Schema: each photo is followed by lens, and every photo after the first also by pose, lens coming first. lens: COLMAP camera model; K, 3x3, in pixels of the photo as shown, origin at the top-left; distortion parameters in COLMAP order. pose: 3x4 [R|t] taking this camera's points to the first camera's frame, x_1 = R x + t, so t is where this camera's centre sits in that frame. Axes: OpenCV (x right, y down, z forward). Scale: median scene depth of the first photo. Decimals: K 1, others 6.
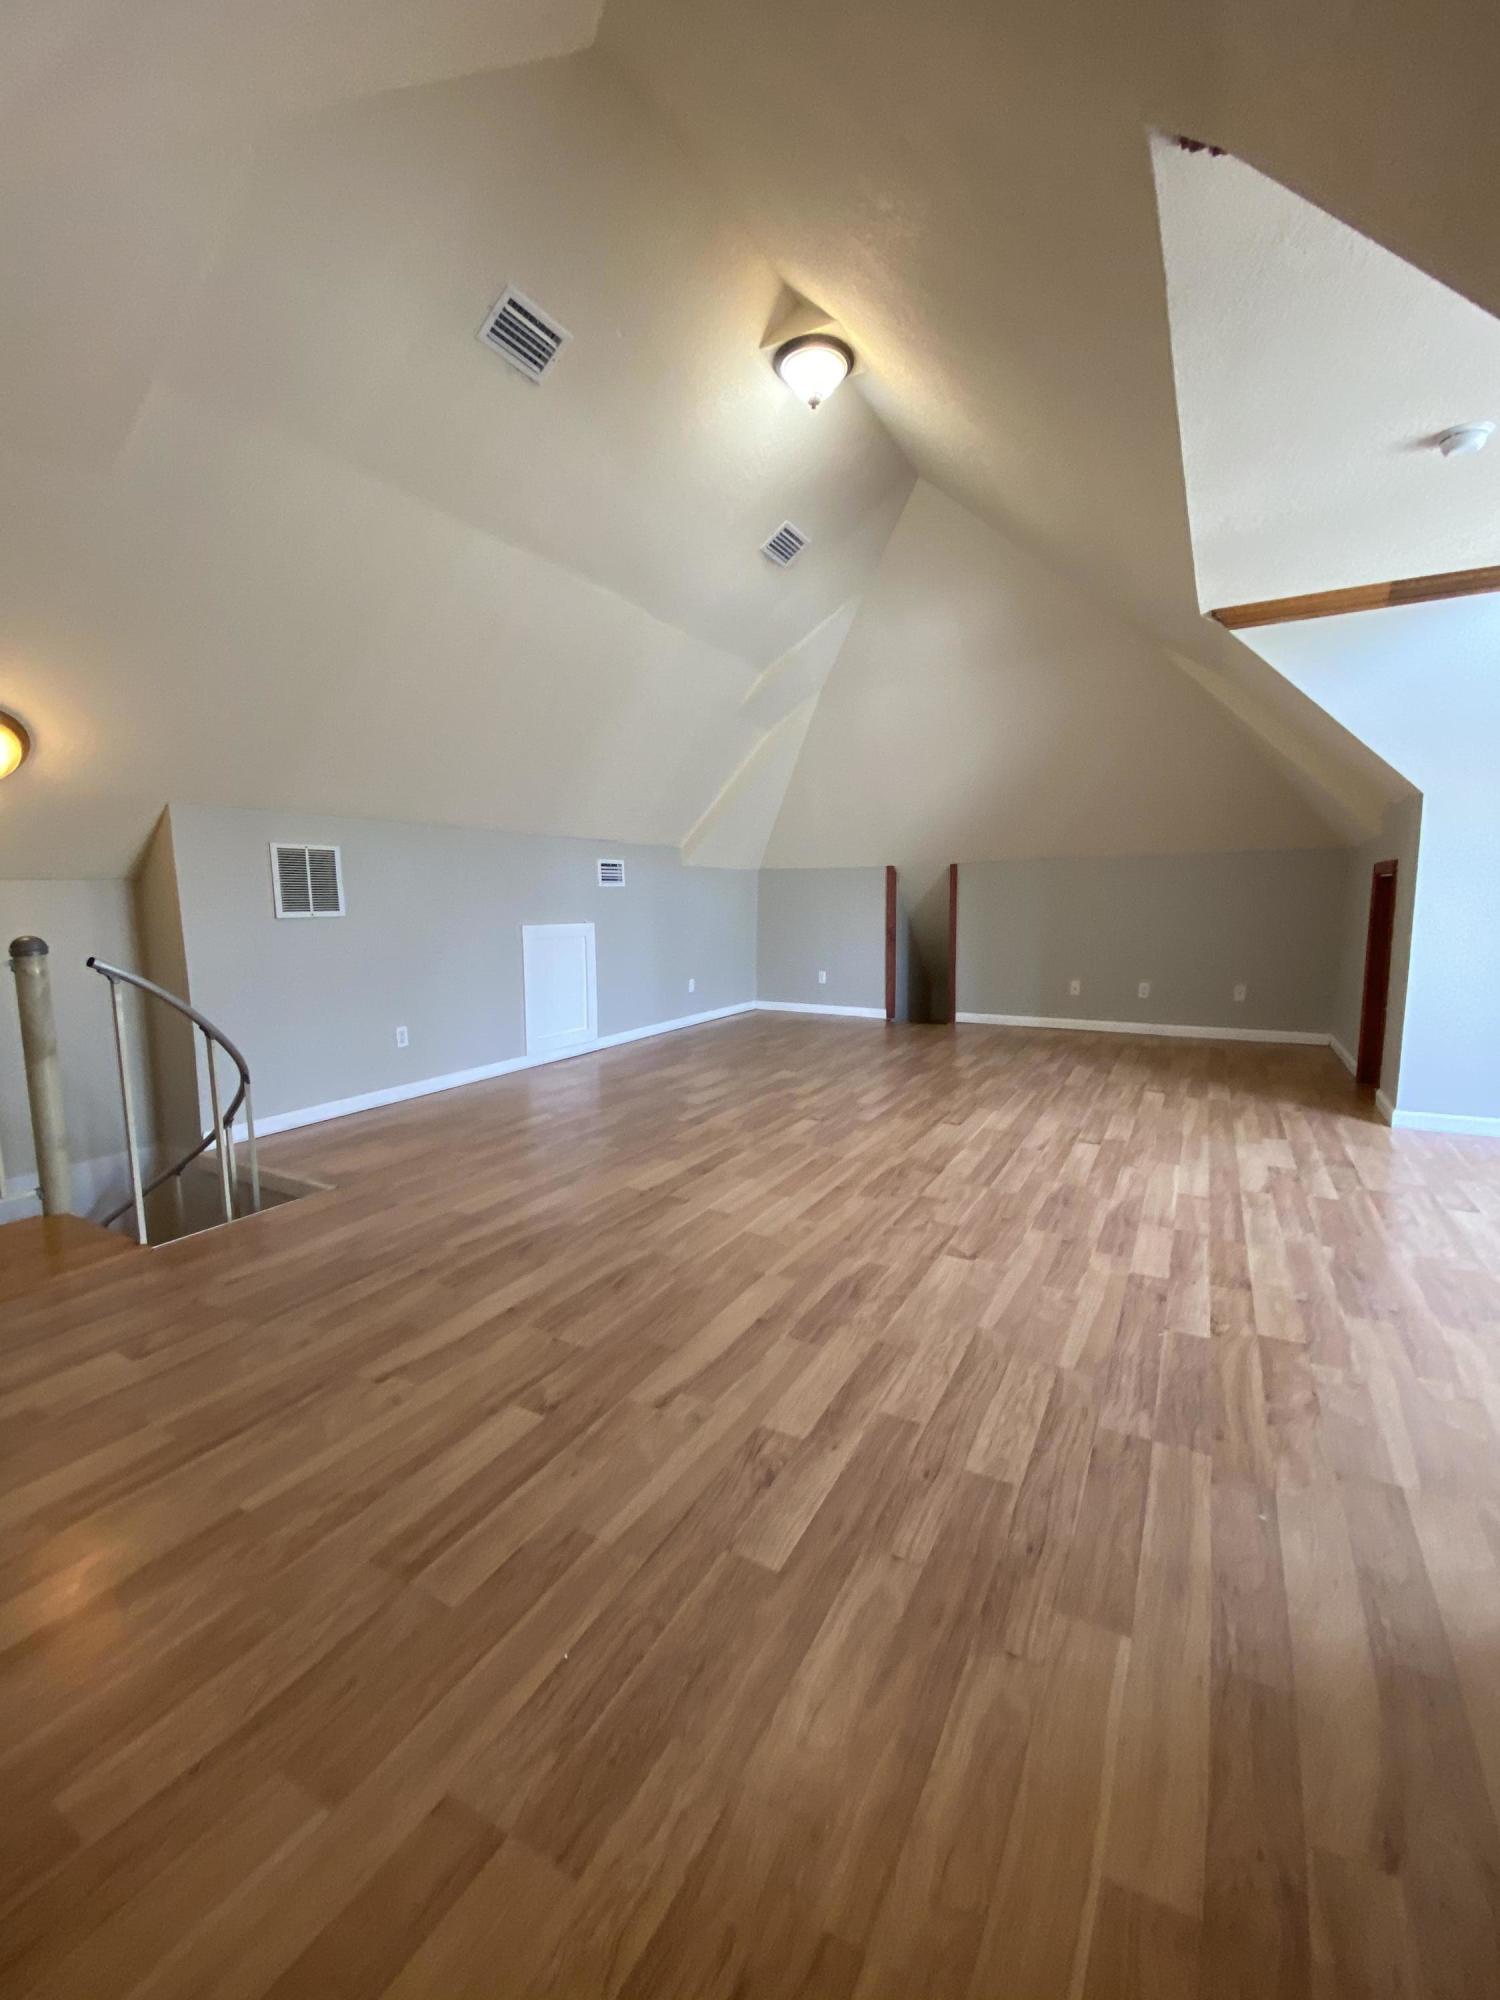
lens RADIAL K [[808.7, 0, 755.2], [0, 808.7, 991.4], [0, 0, 1]] dist [0.037771, -0.032689]
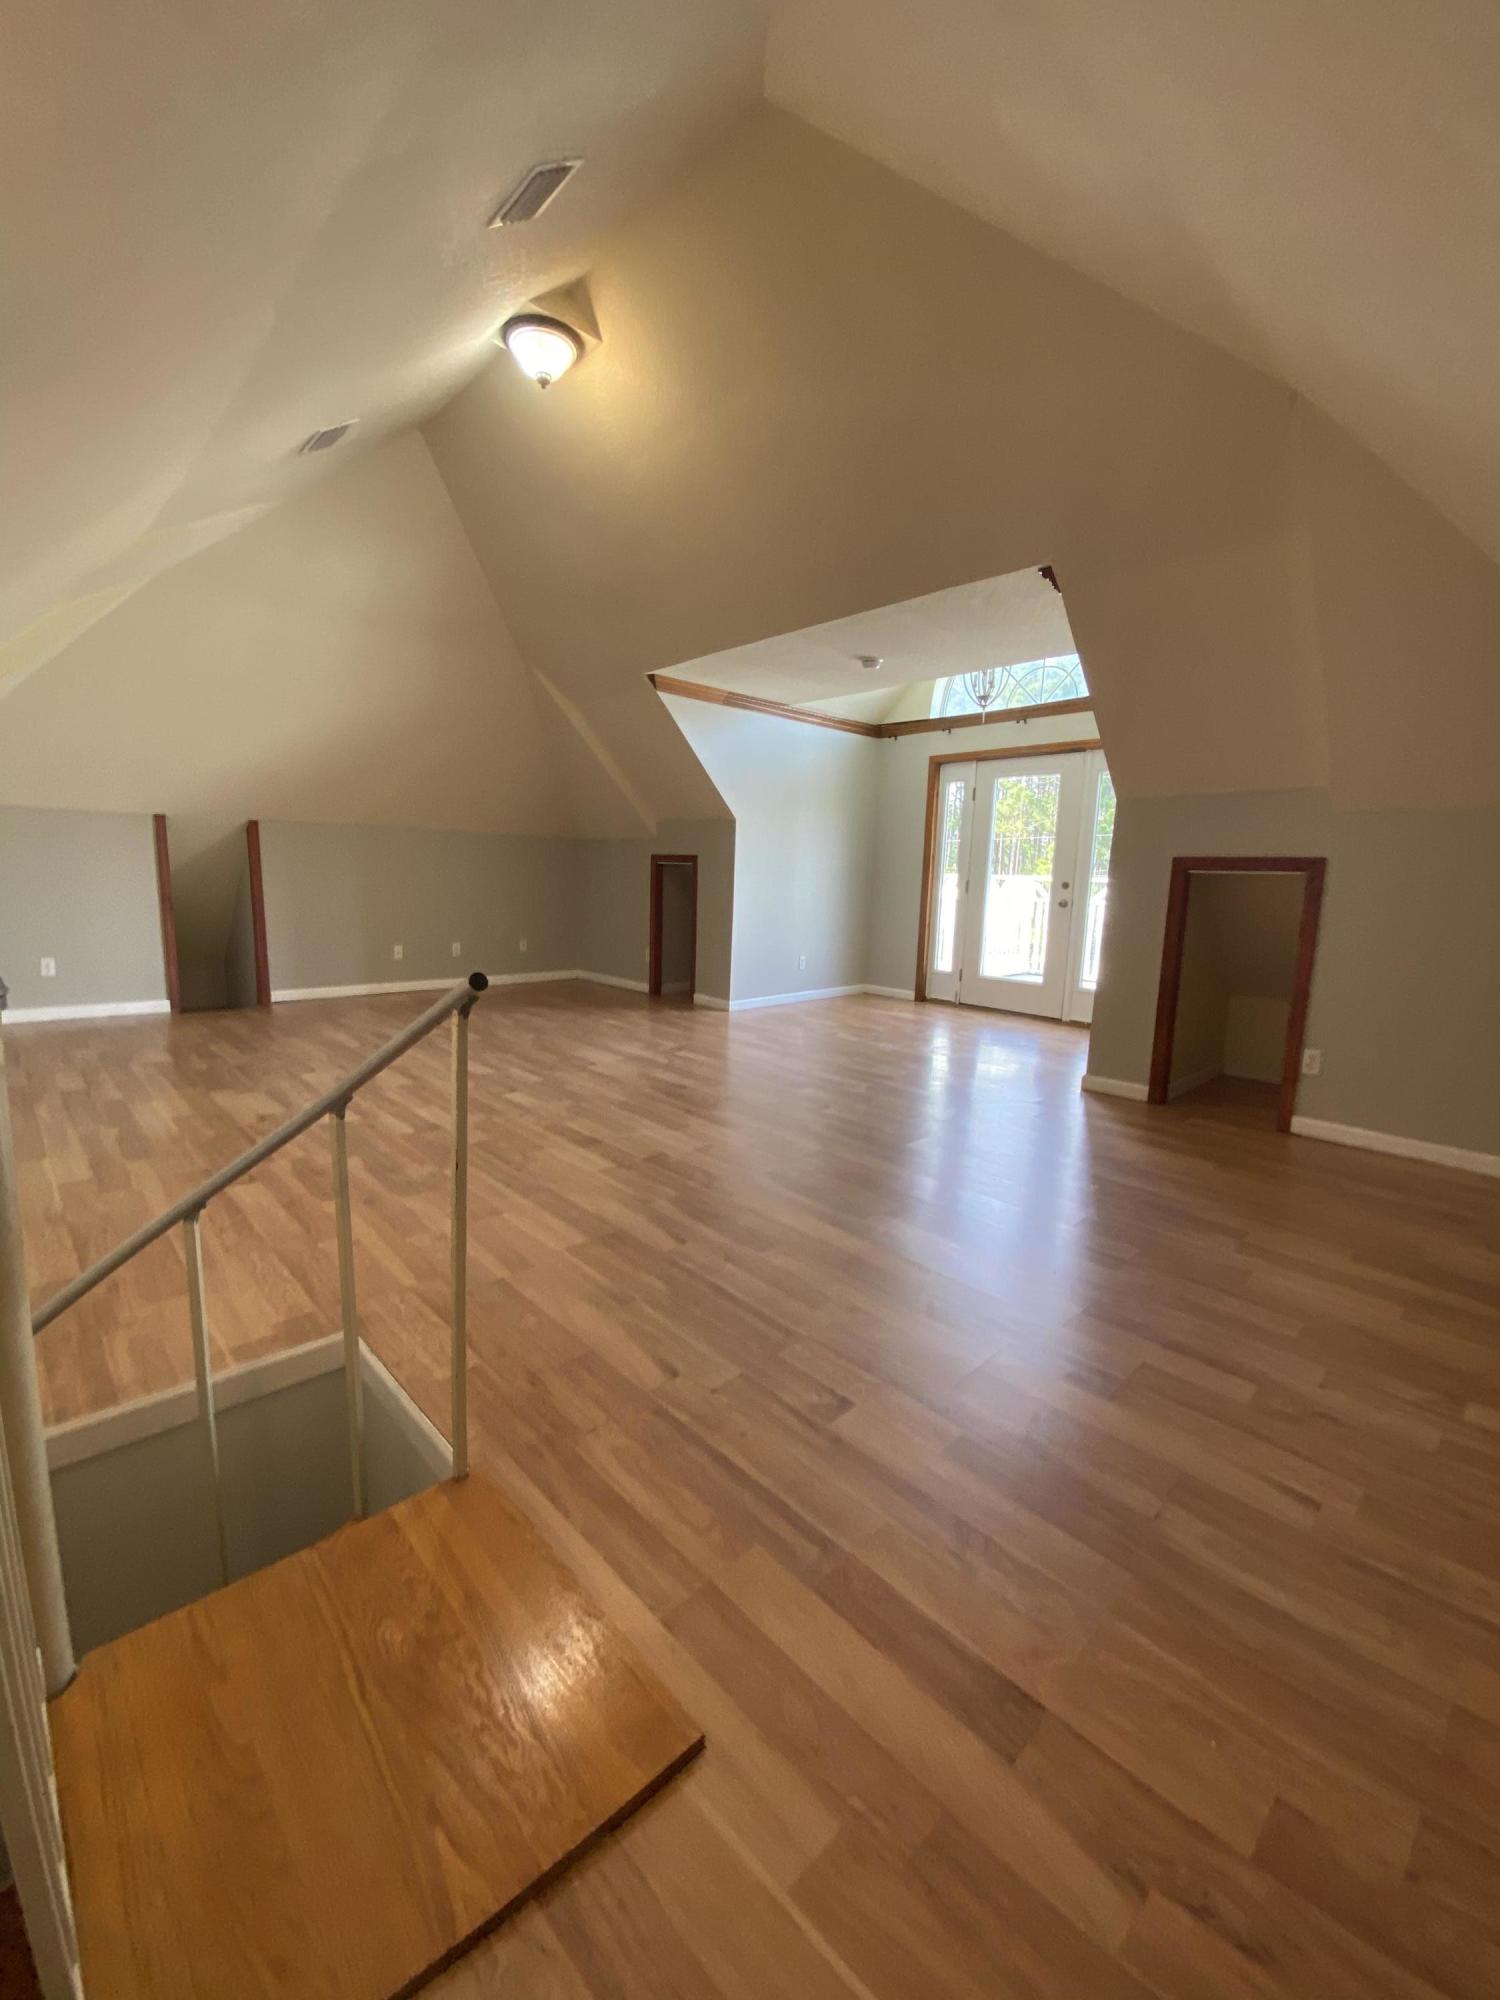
lens RADIAL K [[808.7, 0, 755.2], [0, 808.7, 991.4], [0, 0, 1]] dist [0.037771, -0.032689]
pose [[0.293871, -0.118627, 0.948455, -0.871830], [0.074333, 0.992100, 0.101054, -0.048251], [-0.952950, 0.040805, 0.300367, 0.455328]]
